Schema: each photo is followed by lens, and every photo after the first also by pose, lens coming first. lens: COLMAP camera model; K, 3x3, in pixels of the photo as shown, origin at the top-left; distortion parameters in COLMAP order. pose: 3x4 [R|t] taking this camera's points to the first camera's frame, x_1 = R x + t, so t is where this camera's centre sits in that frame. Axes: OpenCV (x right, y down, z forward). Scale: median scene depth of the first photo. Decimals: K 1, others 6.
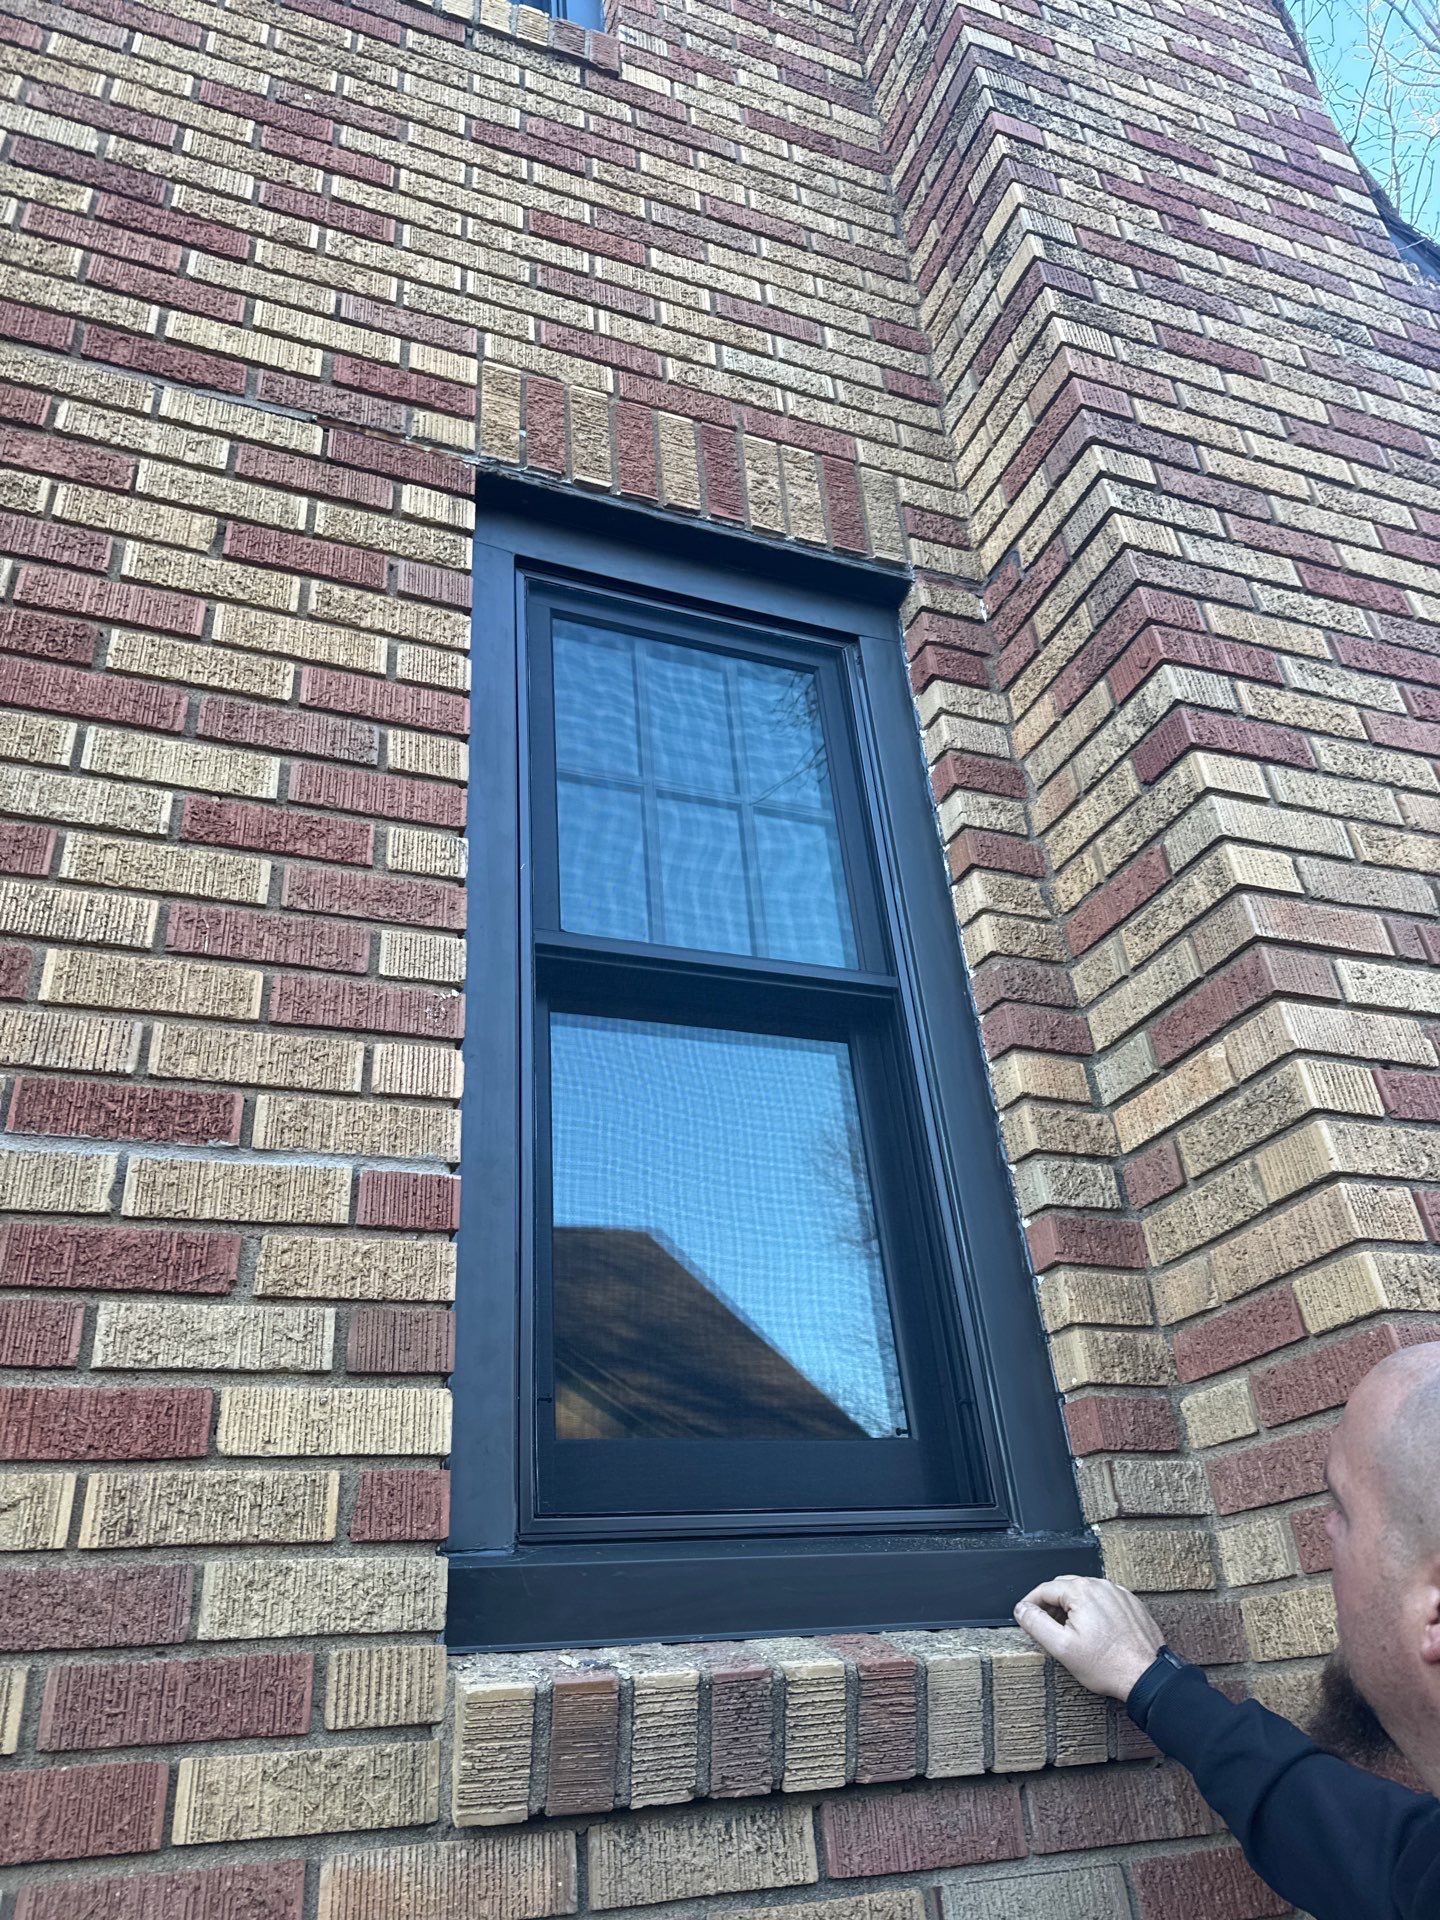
lens RADIAL K [[1339.4, 0, 693.1], [0, 1339.4, 981.5], [0, 0, 1]] dist [0.021015, -0.027999]
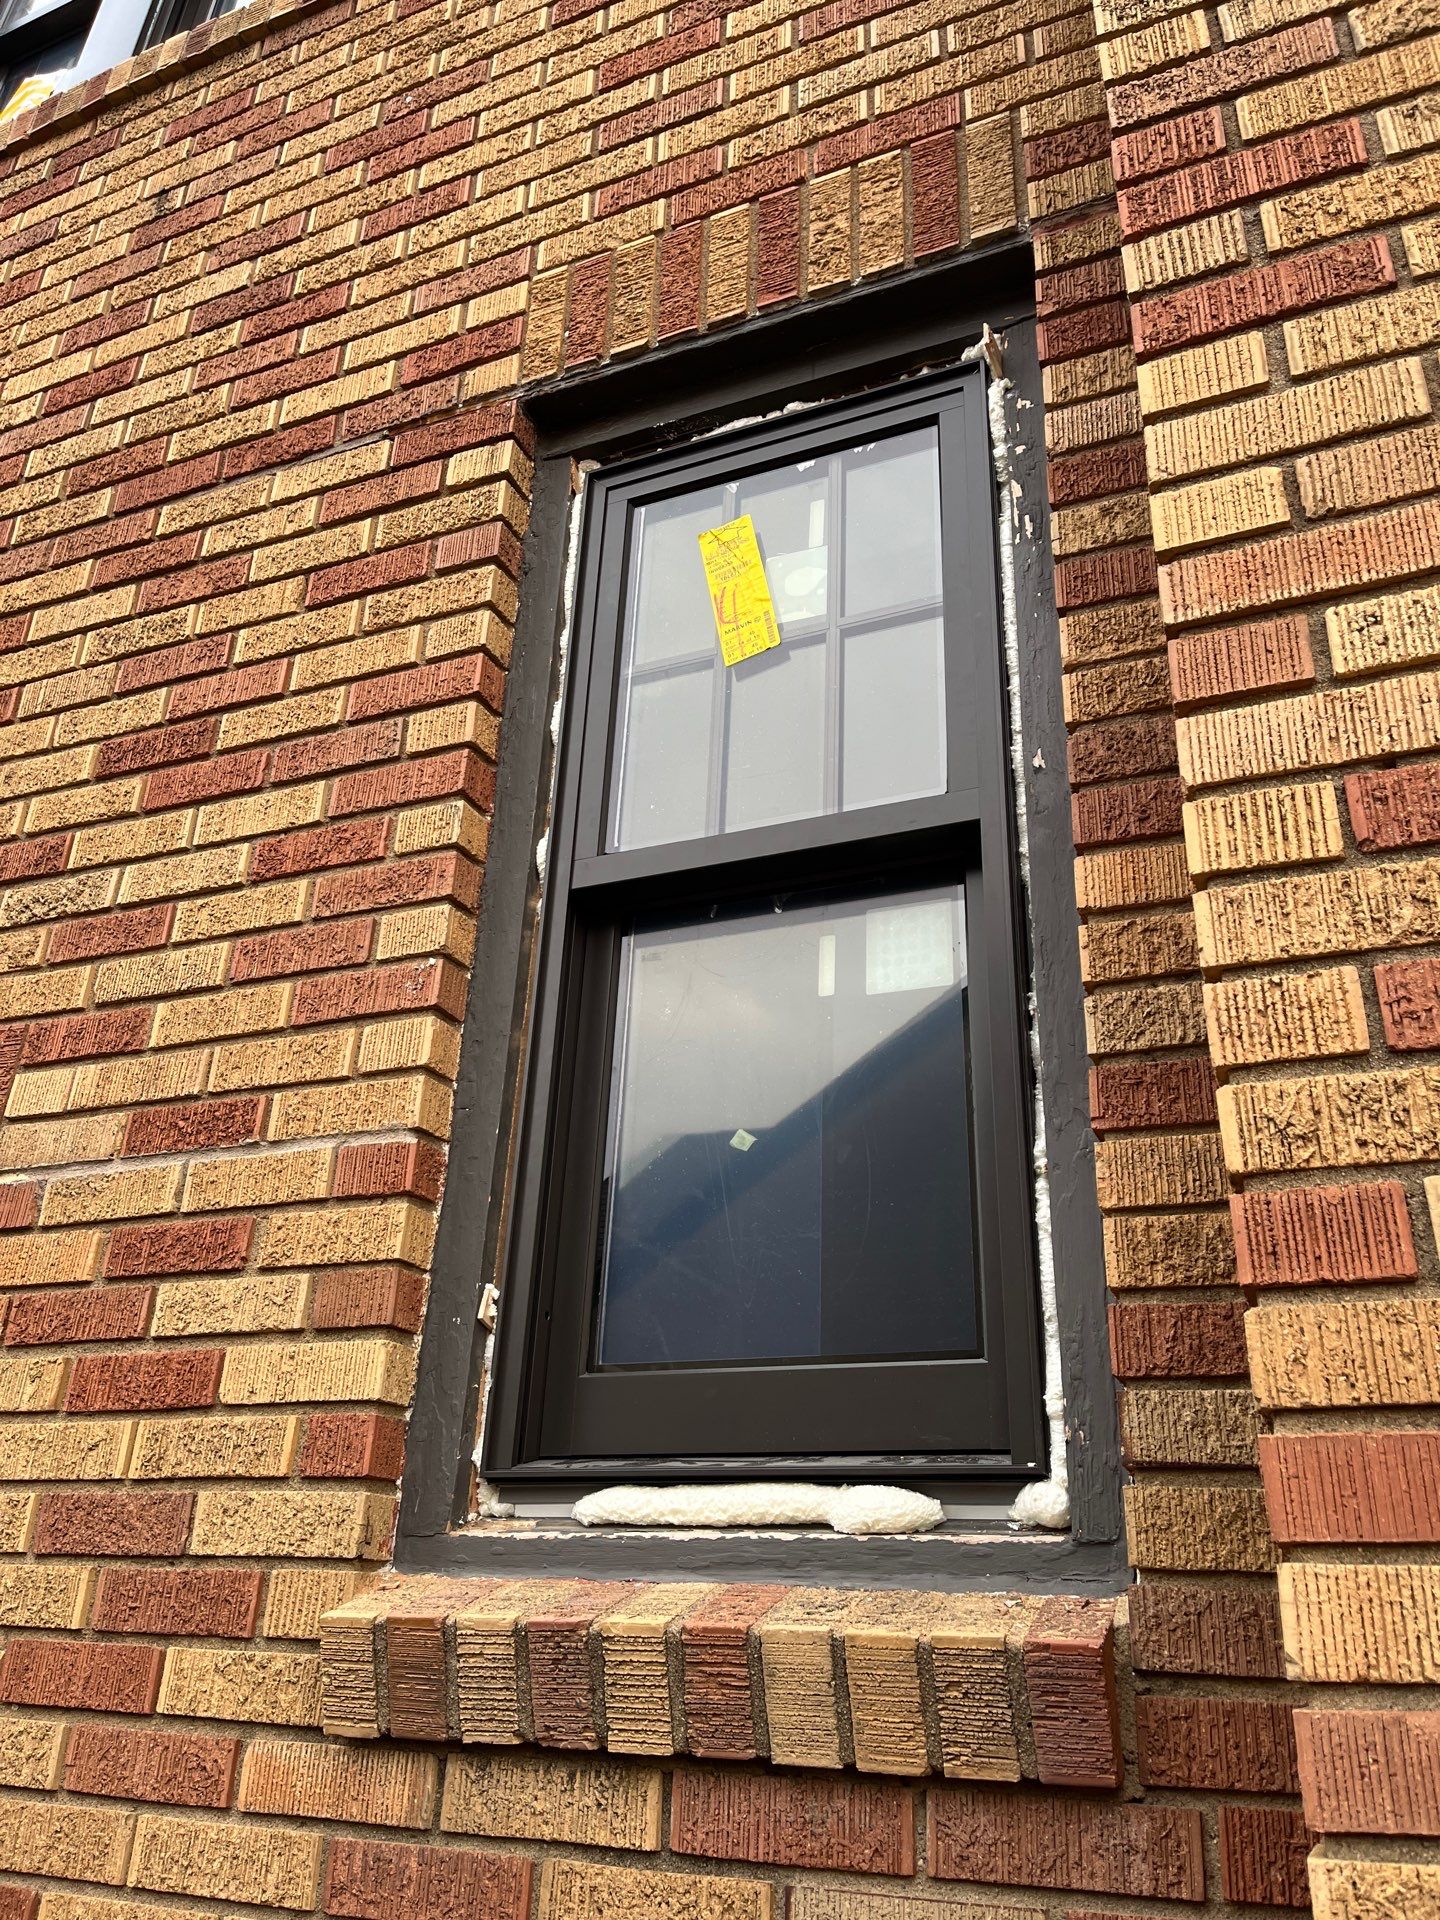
lens RADIAL K [[1445.0, 0, 720.0], [0, 1445.0, 960.0], [0, 0, 1]] dist [0.069456, -0.089151]
pose [[0.720662, -0.201501, -0.663358, 0.568363], [0.260574, 0.965400, -0.010166, 0.060580], [0.642455, -0.165528, 0.748233, 0.231761]]
